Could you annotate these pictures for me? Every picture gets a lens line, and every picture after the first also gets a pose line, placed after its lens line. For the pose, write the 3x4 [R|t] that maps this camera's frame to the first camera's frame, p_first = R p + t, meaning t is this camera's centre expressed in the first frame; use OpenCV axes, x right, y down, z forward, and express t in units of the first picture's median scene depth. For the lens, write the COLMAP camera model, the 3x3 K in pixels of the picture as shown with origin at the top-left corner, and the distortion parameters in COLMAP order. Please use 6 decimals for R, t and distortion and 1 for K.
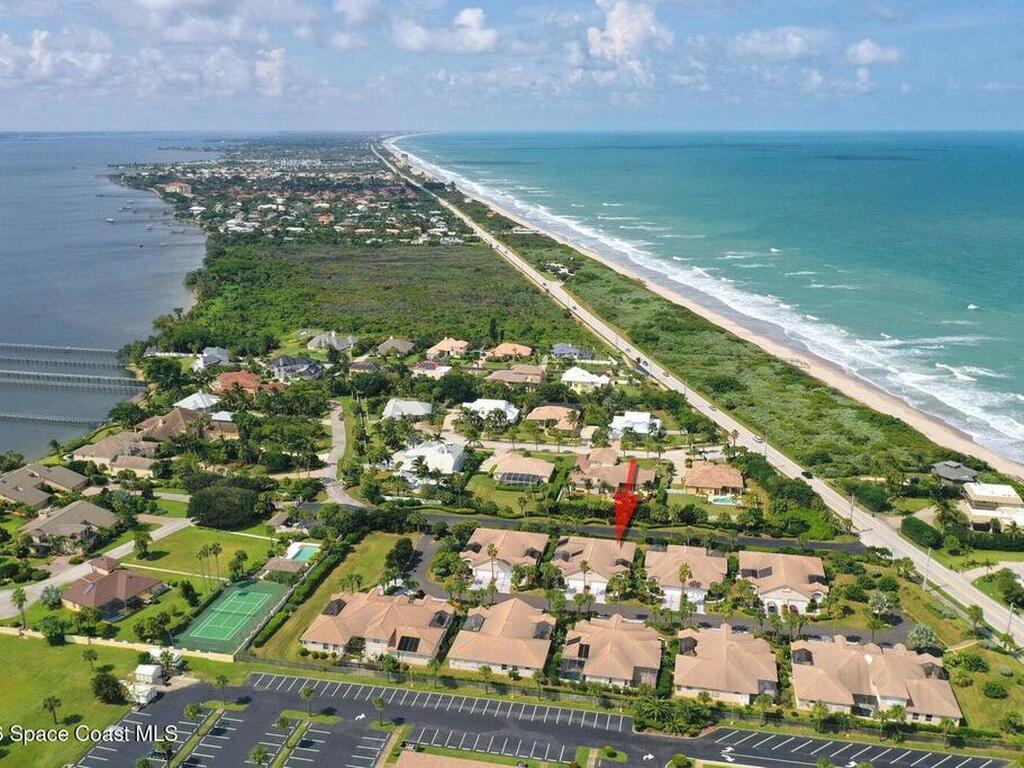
lens RADIAL K [[907.1, 0, 512.0], [0, 907.1, 384.0], [0, 0, 1]] dist [-0.004327, -0.000690]
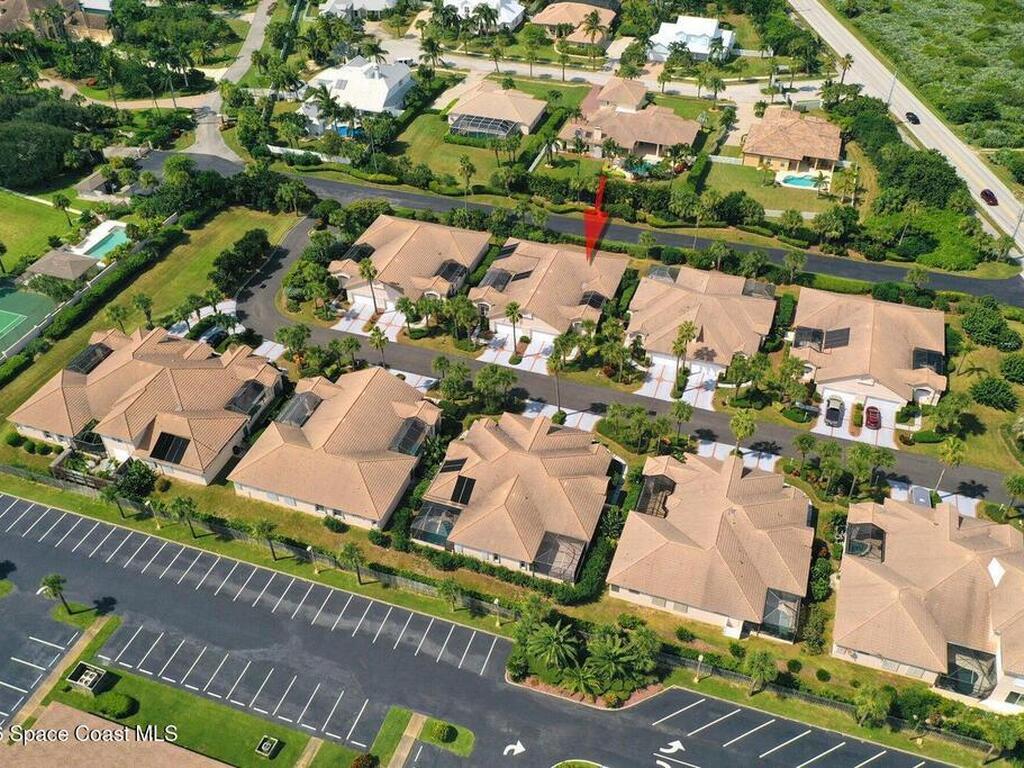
lens RADIAL K [[907.1, 0, 512.0], [0, 907.1, 384.0], [0, 0, 1]] dist [-0.004327, -0.000690]
pose [[0.992316, 0.074427, -0.098839, 0.118243], [-0.026207, 0.907154, 0.419983, 0.000770], [0.120920, -0.414166, 0.902134, 0.393154]]
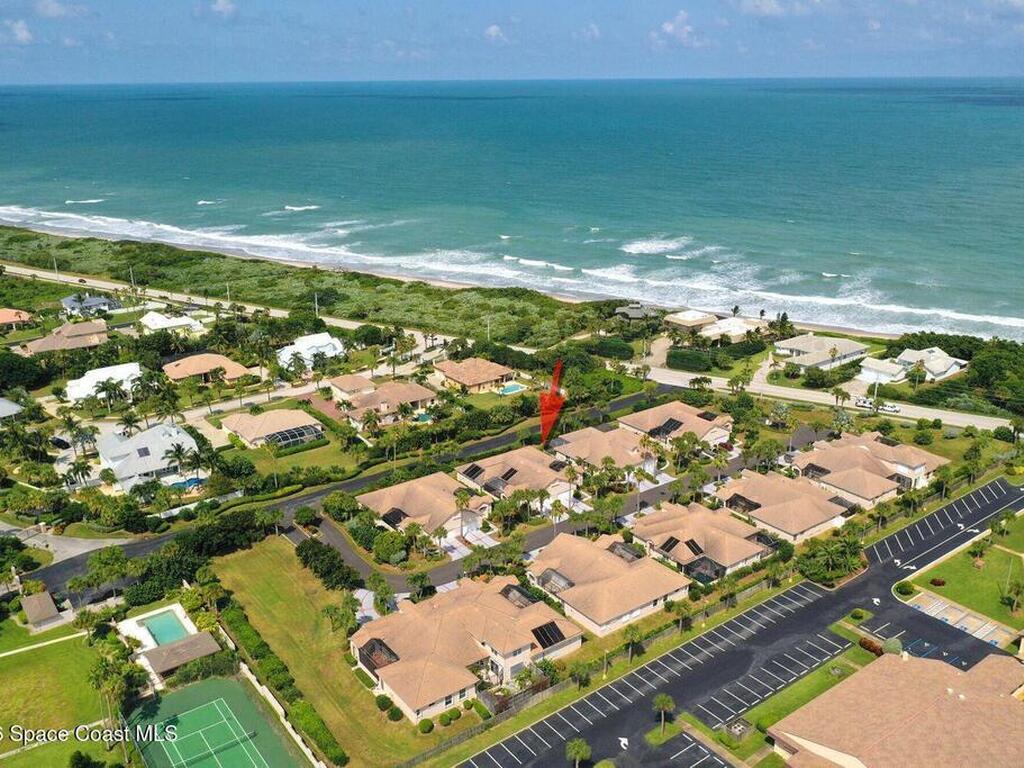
lens RADIAL K [[907.1, 0, 512.0], [0, 907.1, 384.0], [0, 0, 1]] dist [-0.004327, -0.000690]
pose [[0.658649, -0.244333, 0.711676, -0.440053], [0.209733, 0.967941, 0.138208, -0.002166], [-0.722630, 0.058231, 0.688778, 0.398131]]
